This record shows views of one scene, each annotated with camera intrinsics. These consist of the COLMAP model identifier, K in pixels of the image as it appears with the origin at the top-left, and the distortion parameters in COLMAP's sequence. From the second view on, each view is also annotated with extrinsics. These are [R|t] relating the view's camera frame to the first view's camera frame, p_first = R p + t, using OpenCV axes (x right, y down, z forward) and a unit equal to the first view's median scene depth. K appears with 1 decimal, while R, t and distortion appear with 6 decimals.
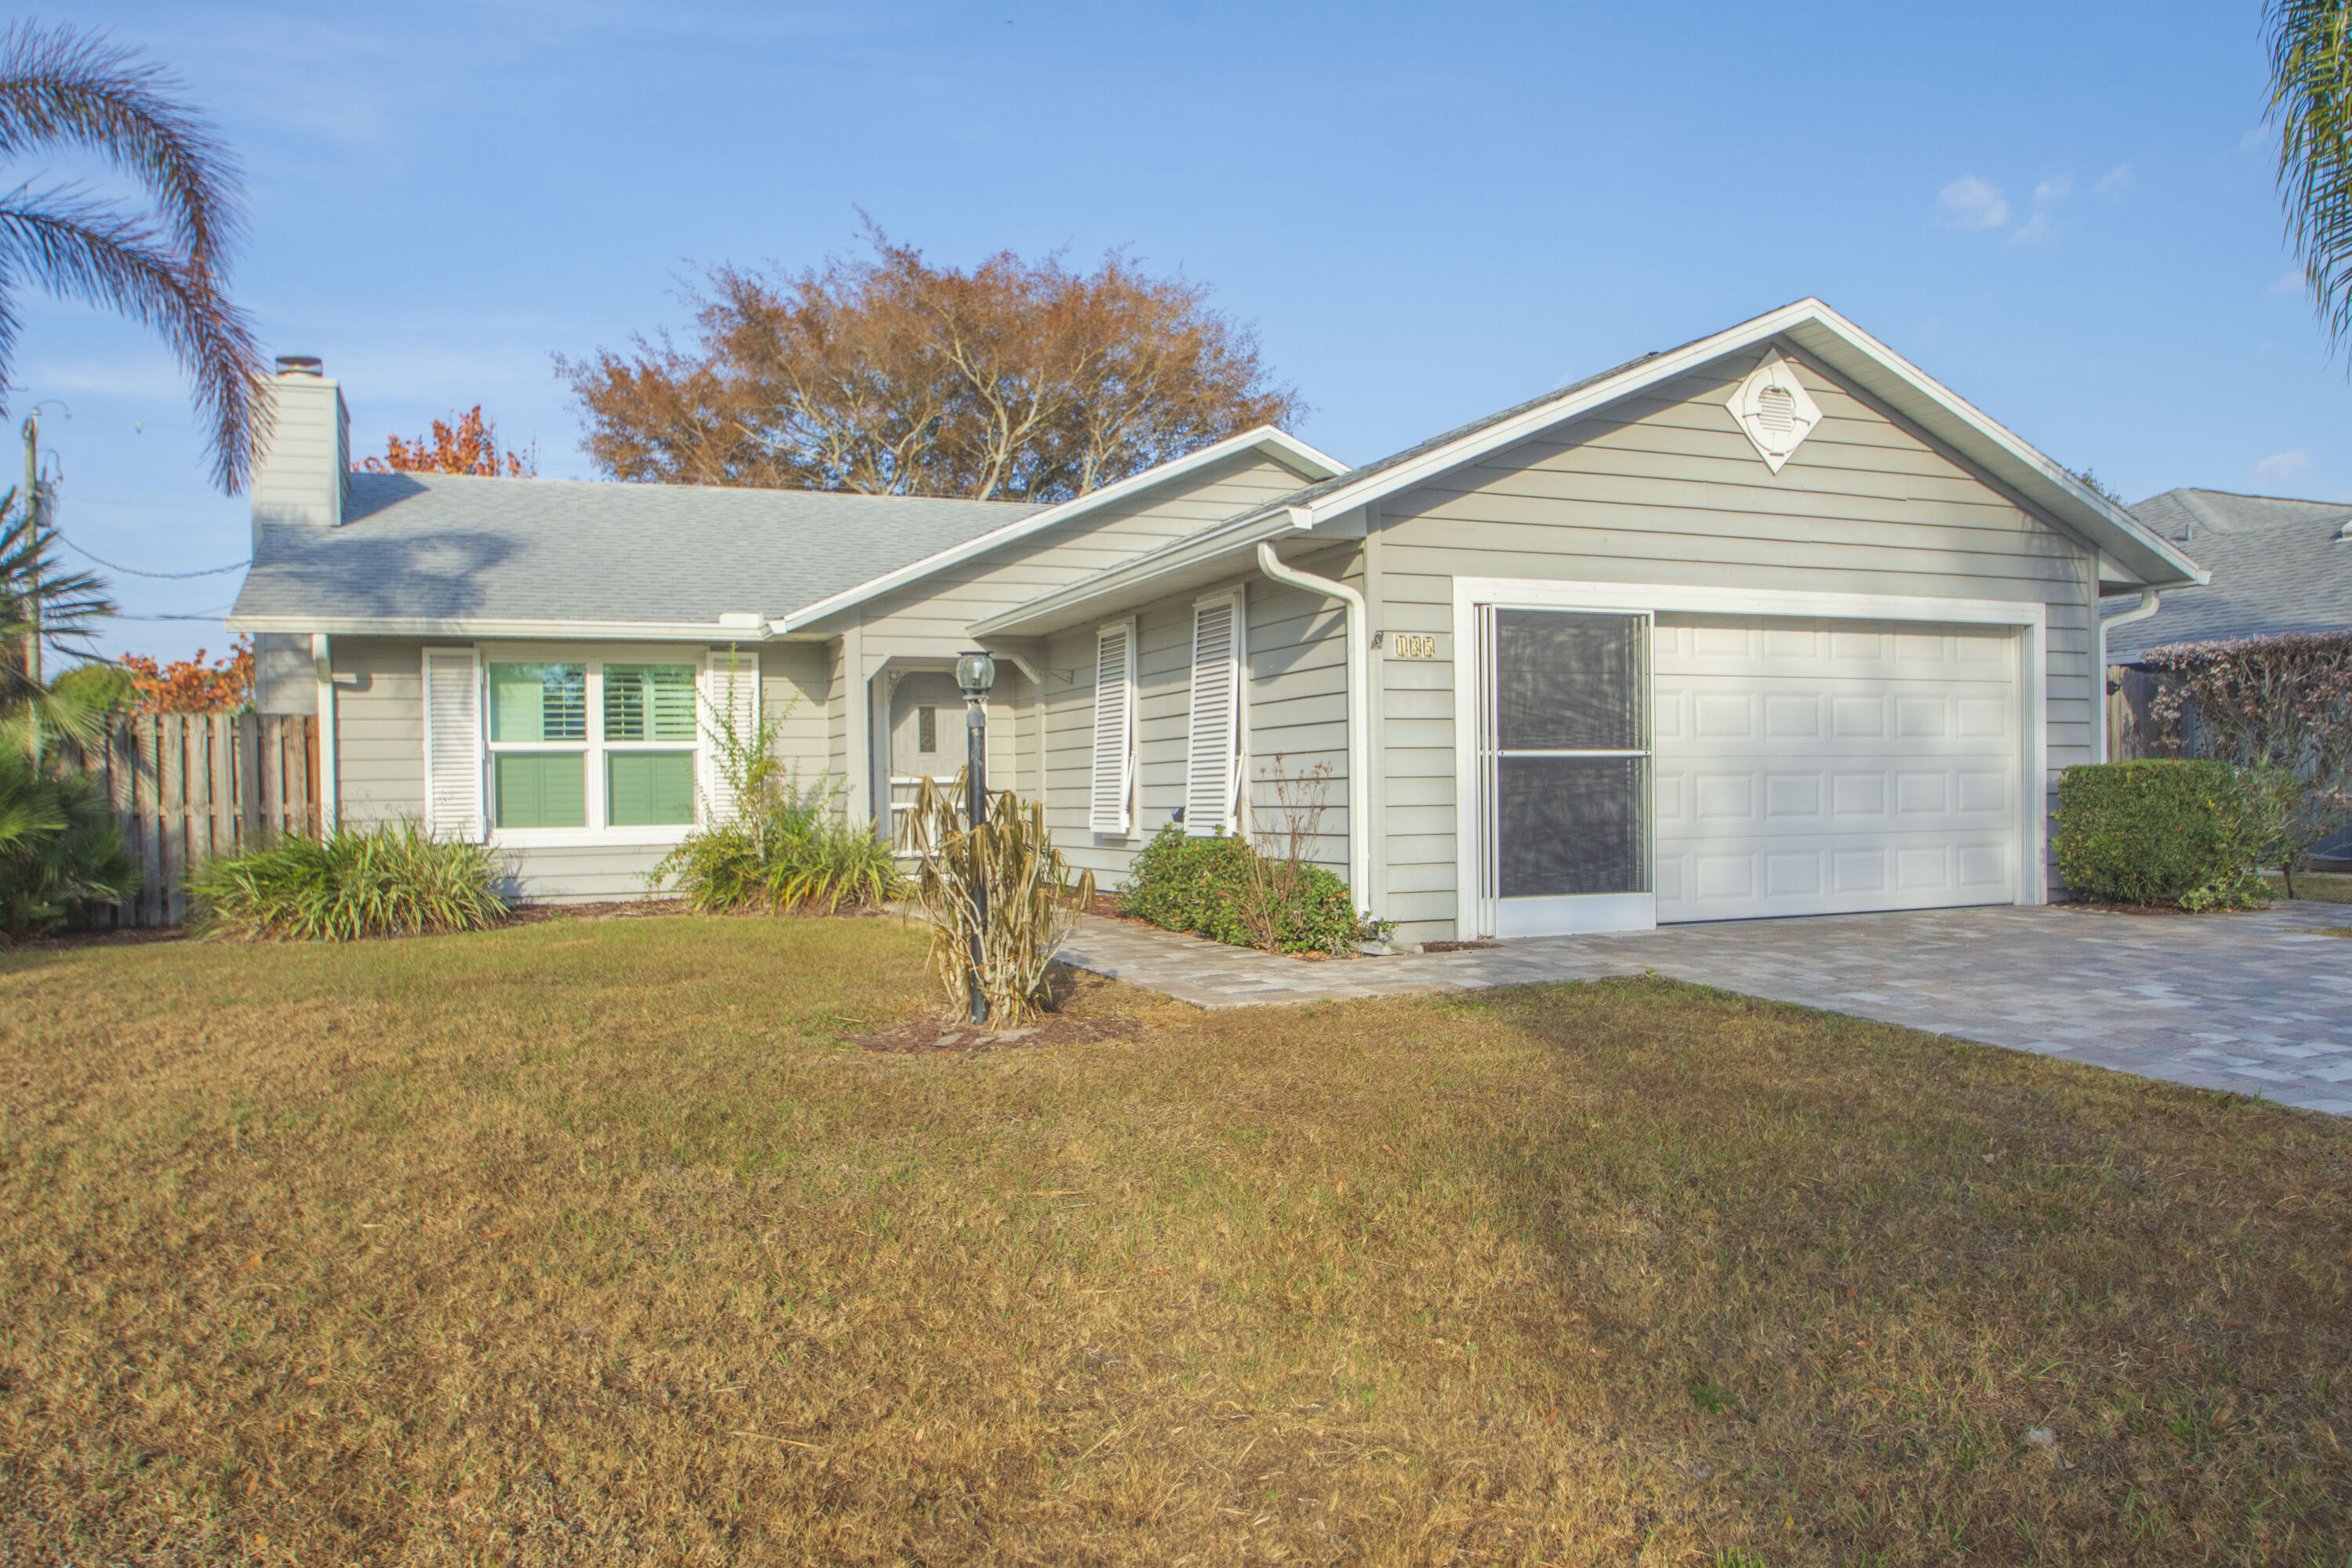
lens RADIAL K [[1542.5, 0, 1085.9], [0, 1542.5, 797.9], [0, 0, 1]] dist [-0.035585, 0.005148]
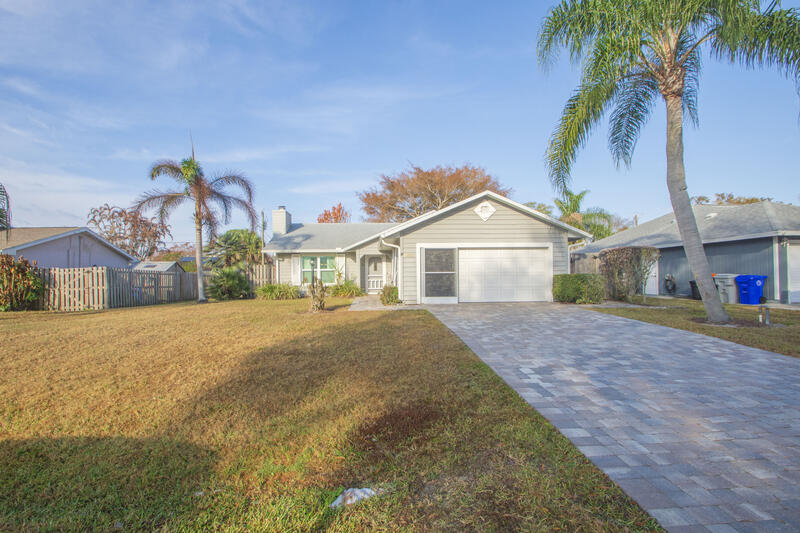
lens RADIAL K [[367.9, 0, 400.1], [0, 367.9, 269.7], [0, 0, 1]] dist [-0.001292, -0.000273]
pose [[0.942626, 0.001214, -0.333848, 0.608726], [-0.007843, 0.999798, -0.018510, -0.012198], [0.333759, 0.020066, 0.942445, -0.349082]]
